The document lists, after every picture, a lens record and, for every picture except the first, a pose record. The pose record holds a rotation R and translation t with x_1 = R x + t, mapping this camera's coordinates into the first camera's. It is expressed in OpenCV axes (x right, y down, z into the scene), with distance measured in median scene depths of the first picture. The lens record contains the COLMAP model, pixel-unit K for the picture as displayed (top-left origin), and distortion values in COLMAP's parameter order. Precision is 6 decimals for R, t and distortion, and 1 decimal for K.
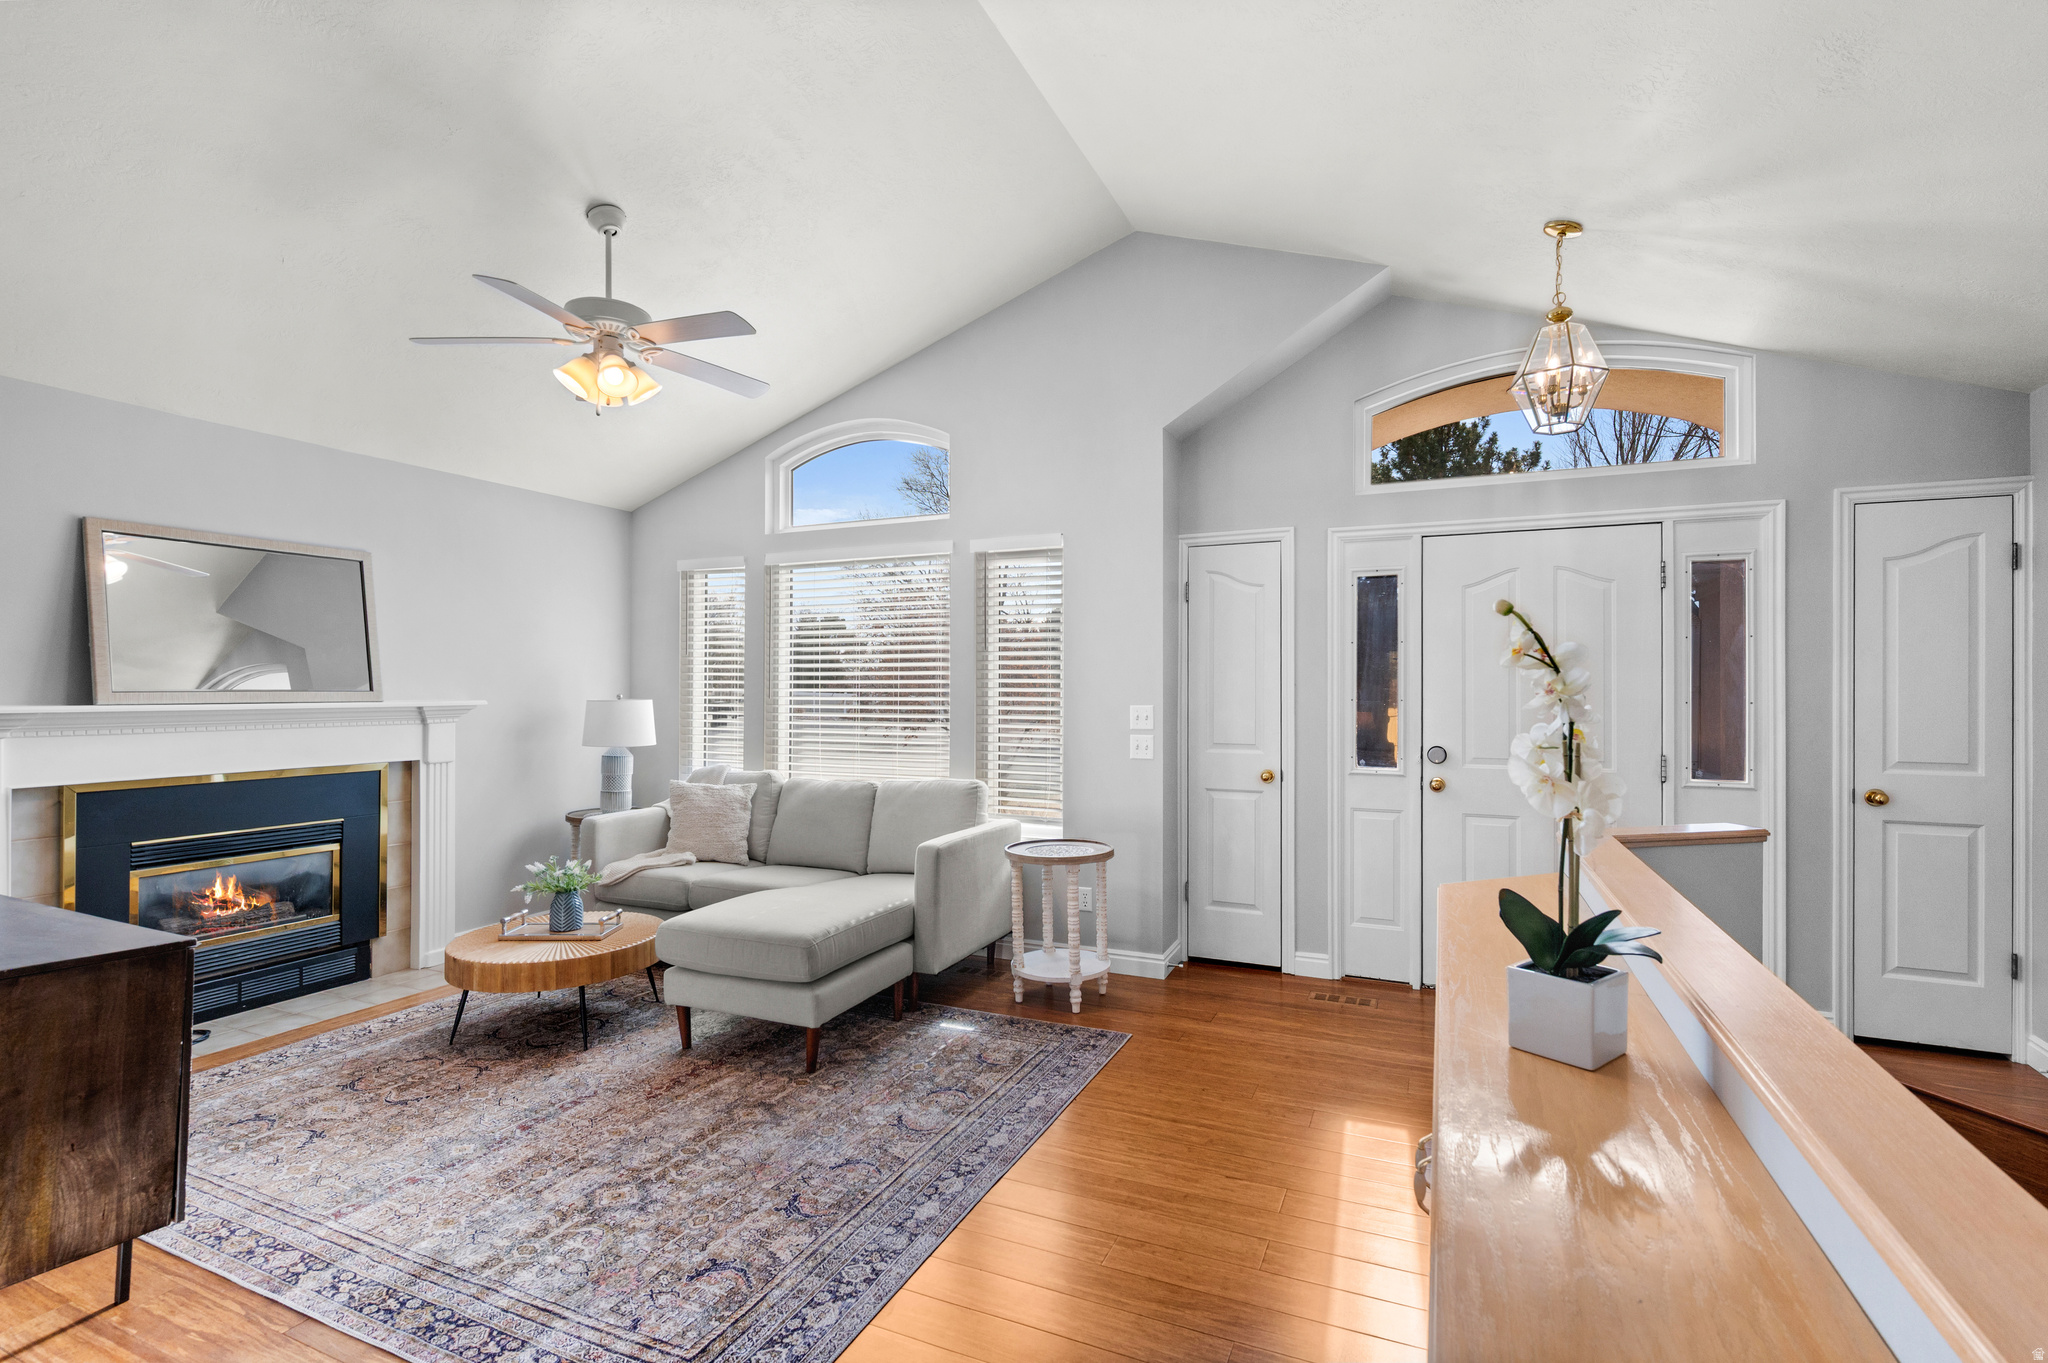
lens RADIAL K [[934.3, 0, 1046.8], [0, 934.3, 691.0], [0, 0, 1]] dist [0.001710, 0.000456]
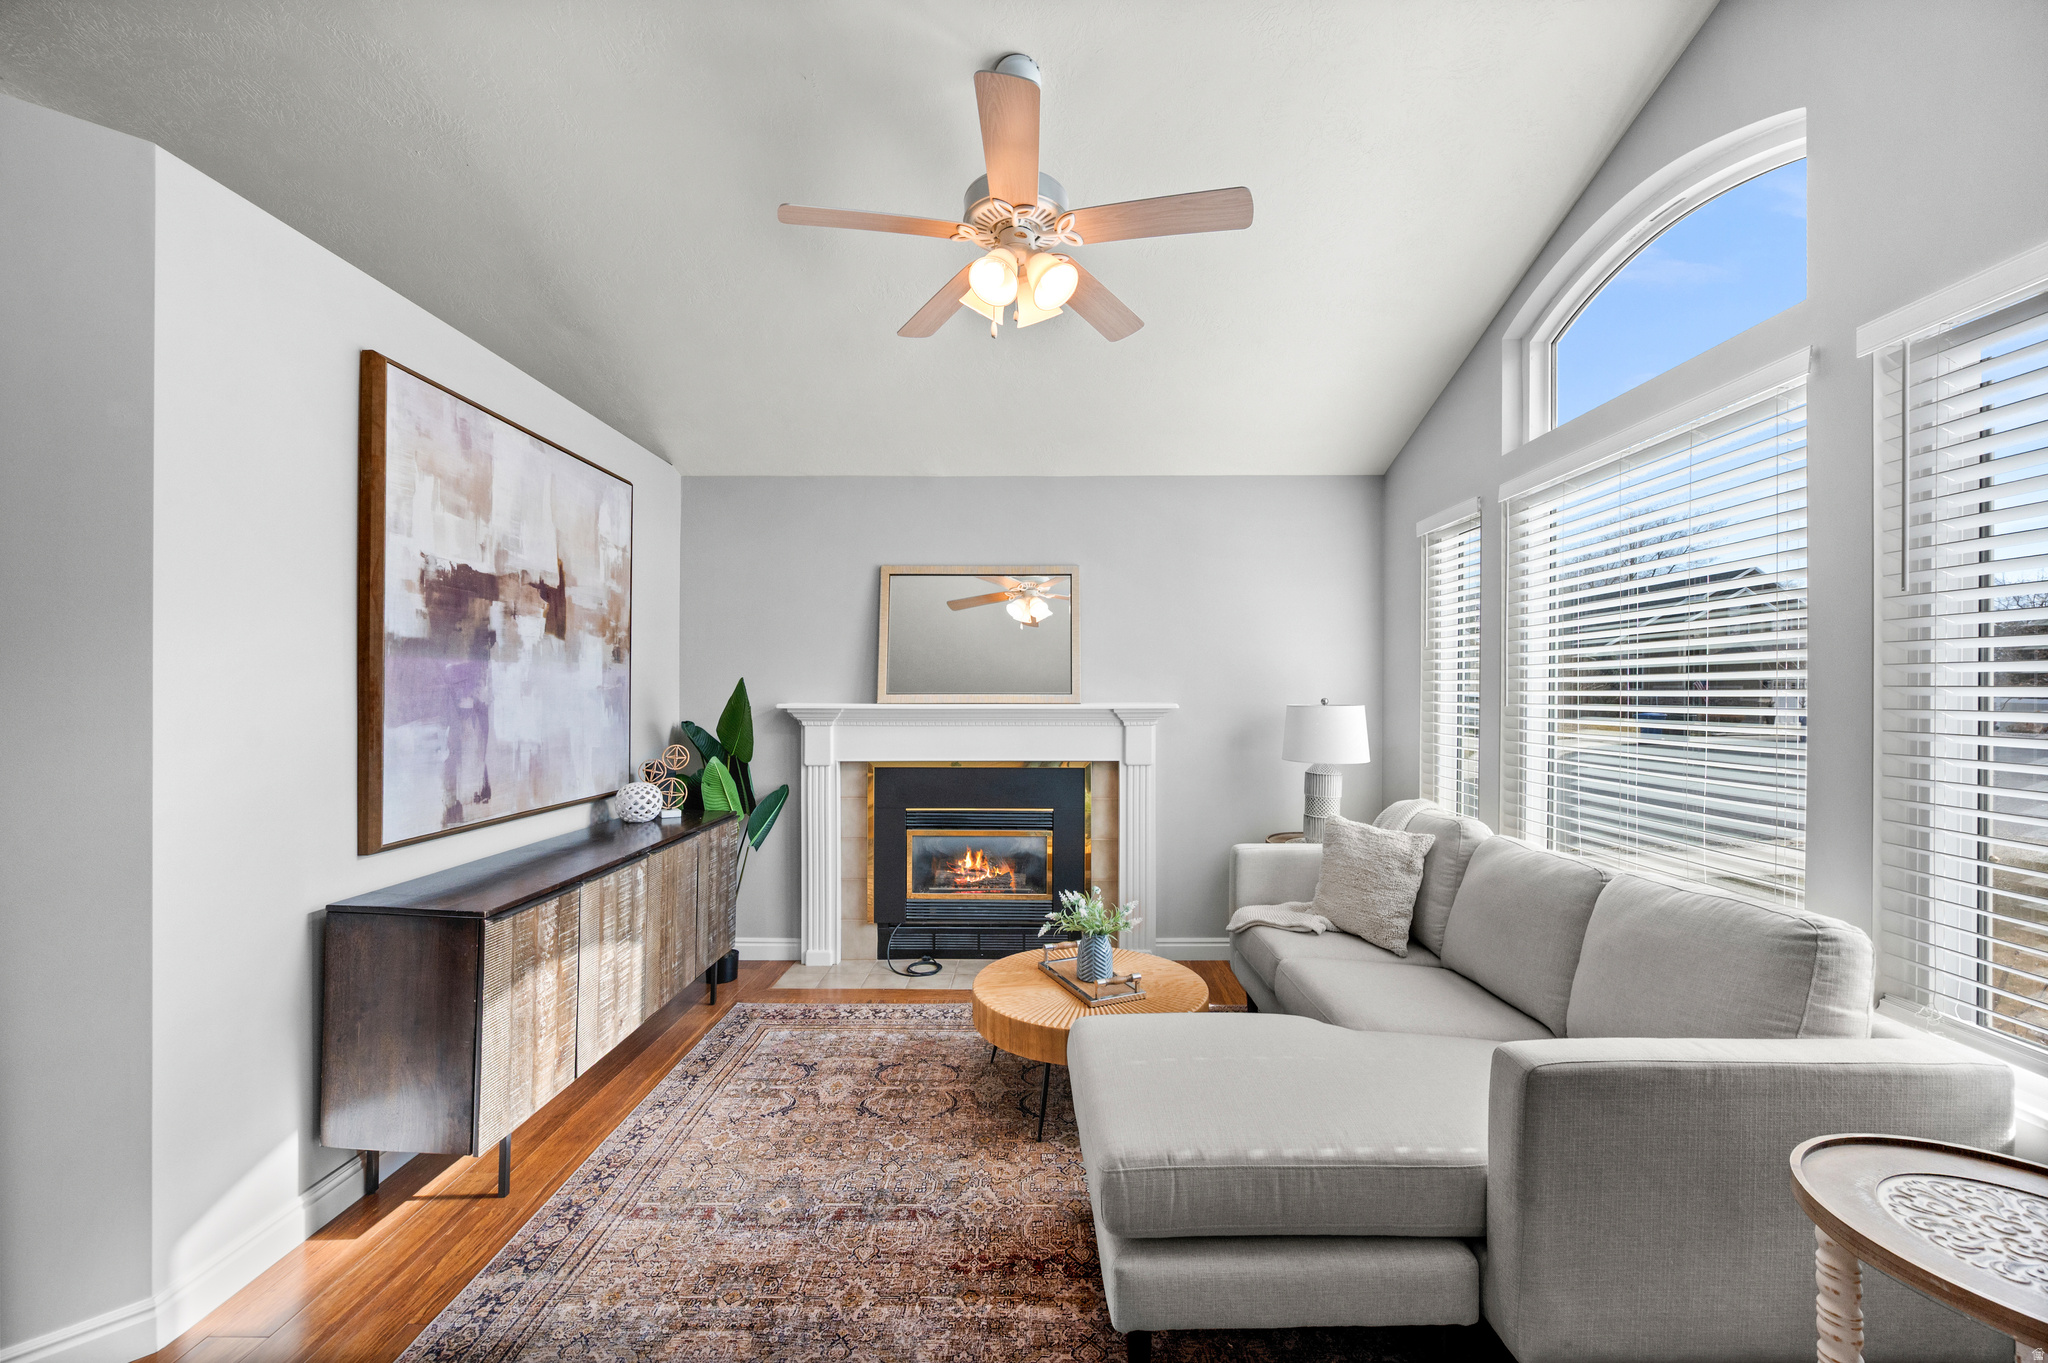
lens RADIAL K [[813.4, 0, 1027.9], [0, 813.4, 691.9], [0, 0, 1]] dist [0.001047, -0.000153]
pose [[0.386523, -0.001789, -0.922278, 0.156823], [-0.001138, 0.999996, -0.002416, 0.001034], [0.922279, 0.001984, 0.386520, 0.772646]]
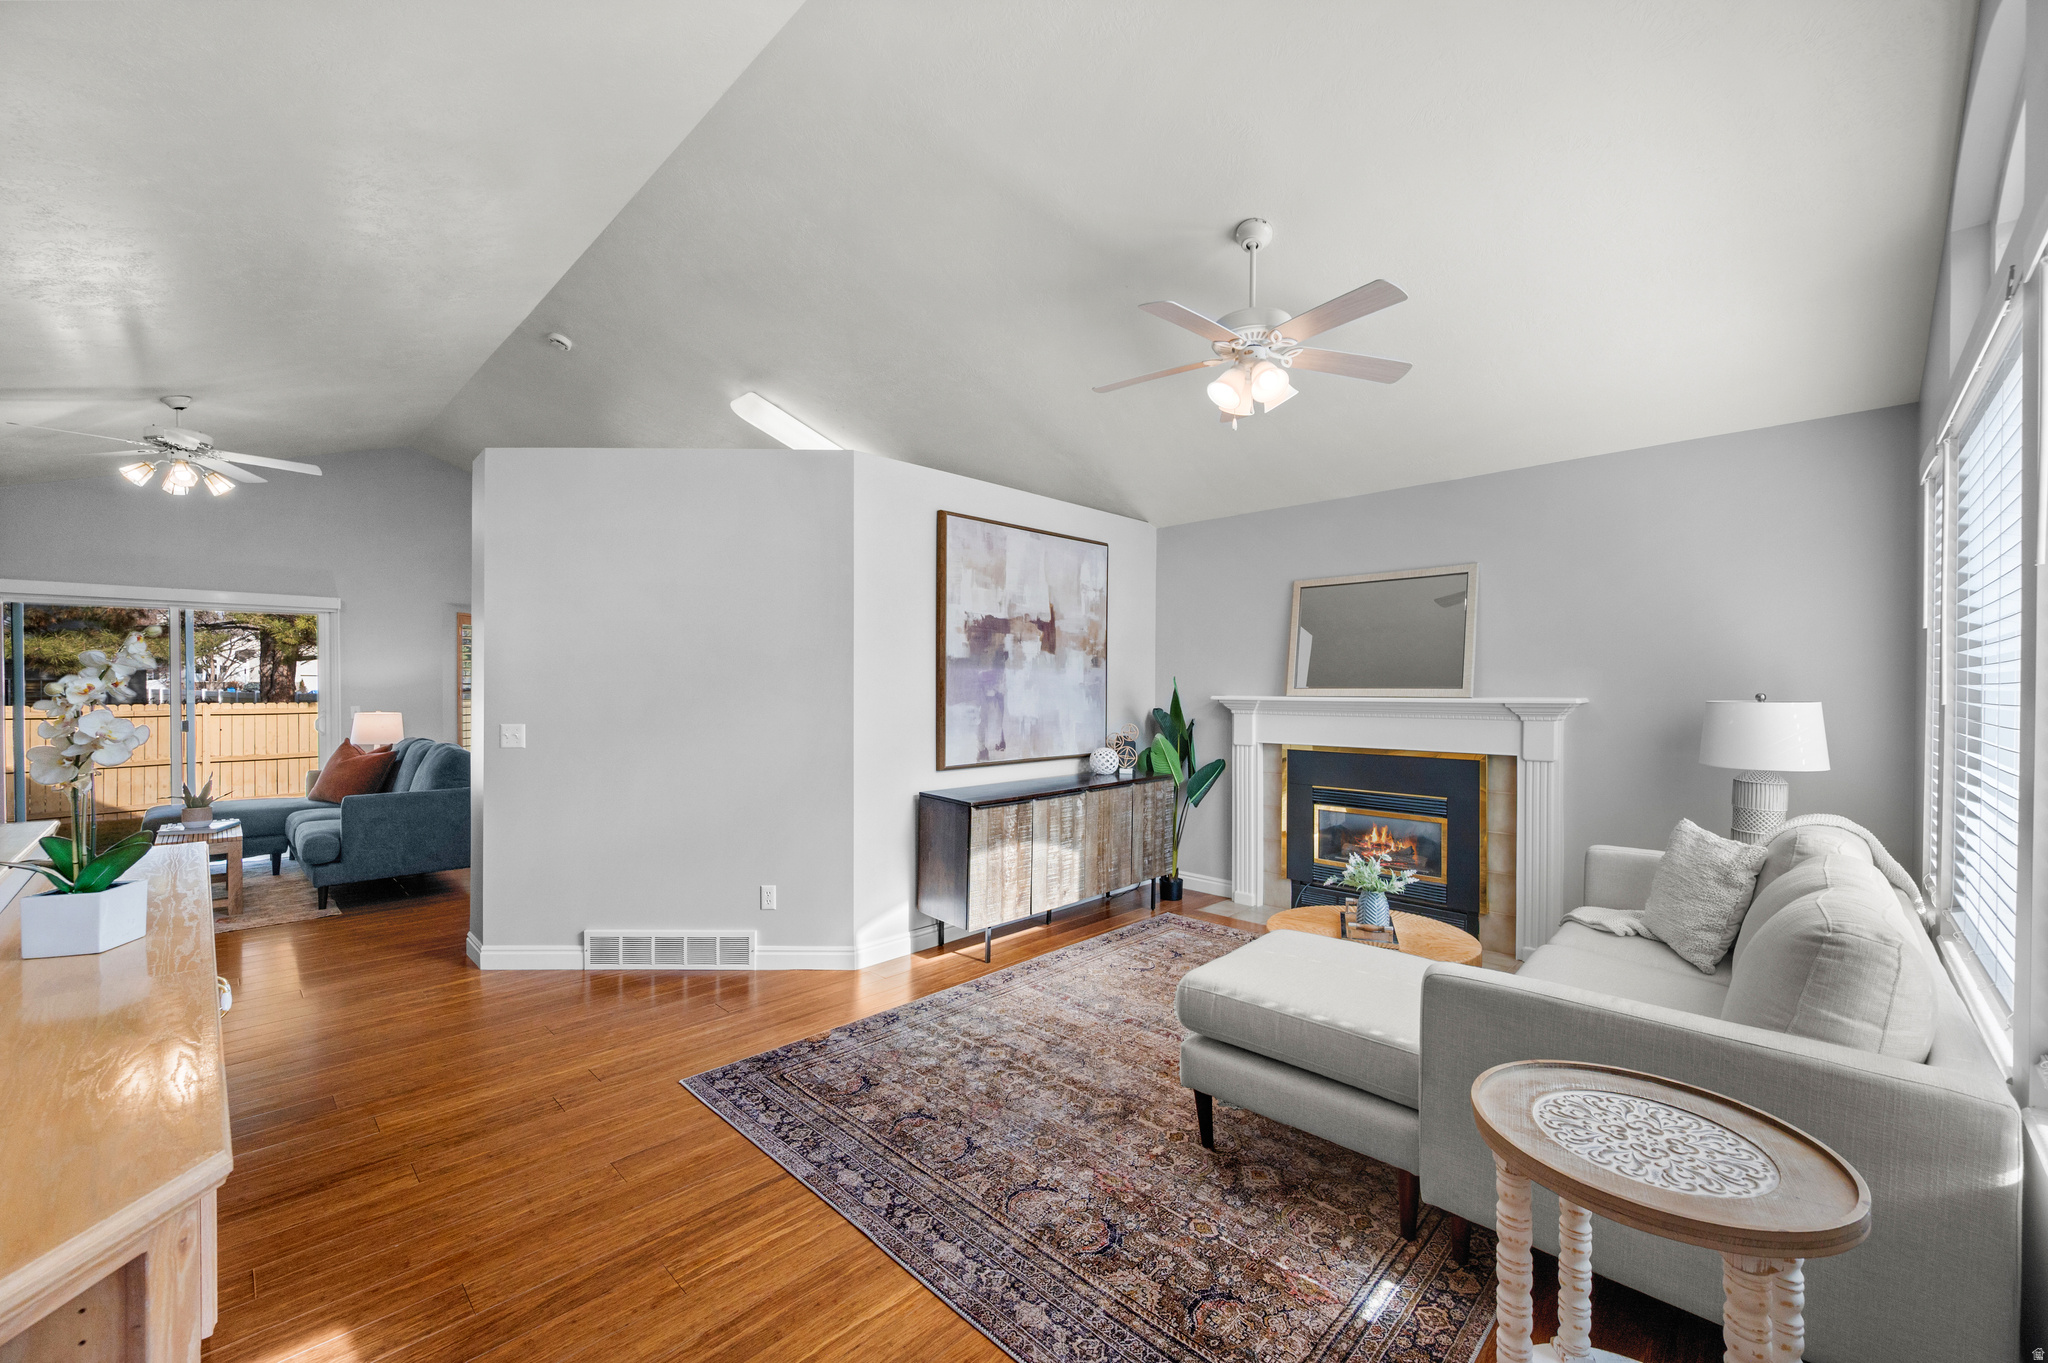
lens RADIAL K [[813.4, 0, 1027.9], [0, 813.4, 691.9], [0, 0, 1]] dist [0.001047, -0.000153]
pose [[-0.362954, 0.003209, -0.931802, 0.486779], [-0.002284, 0.999988, 0.004333, 0.002217], [0.931804, 0.003701, -0.362942, 1.132430]]
